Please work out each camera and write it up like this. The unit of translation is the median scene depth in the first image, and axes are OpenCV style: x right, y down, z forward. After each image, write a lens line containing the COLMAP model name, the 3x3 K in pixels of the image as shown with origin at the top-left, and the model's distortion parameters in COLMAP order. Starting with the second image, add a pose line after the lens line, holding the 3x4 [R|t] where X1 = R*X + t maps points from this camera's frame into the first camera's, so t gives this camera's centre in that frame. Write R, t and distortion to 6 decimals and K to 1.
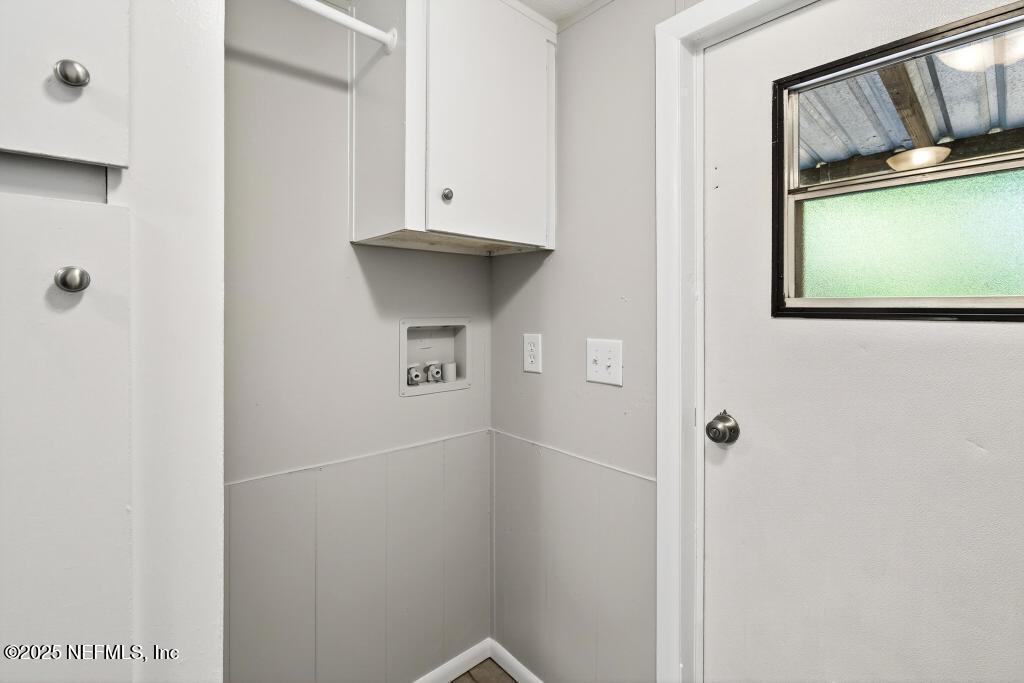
lens RADIAL K [[470.2, 0, 513.2], [0, 470.2, 305.7], [0, 0, 1]] dist [-0.002276, -0.000545]
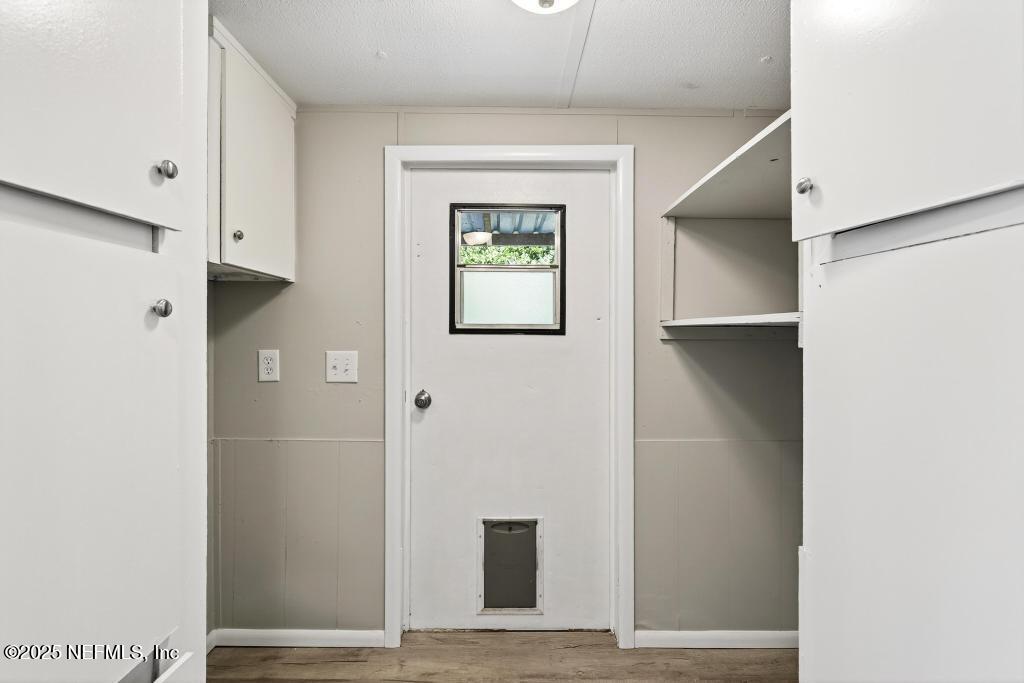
lens RADIAL K [[472.0, 0, 516.1], [0, 472.0, 330.5], [0, 0, 1]] dist [0.000629, -0.000307]
pose [[0.655774, -0.000272, 0.754957, -0.591904], [-0.006472, 0.999961, 0.005982, -0.000966], [-0.754929, -0.008809, 0.655747, -0.350069]]
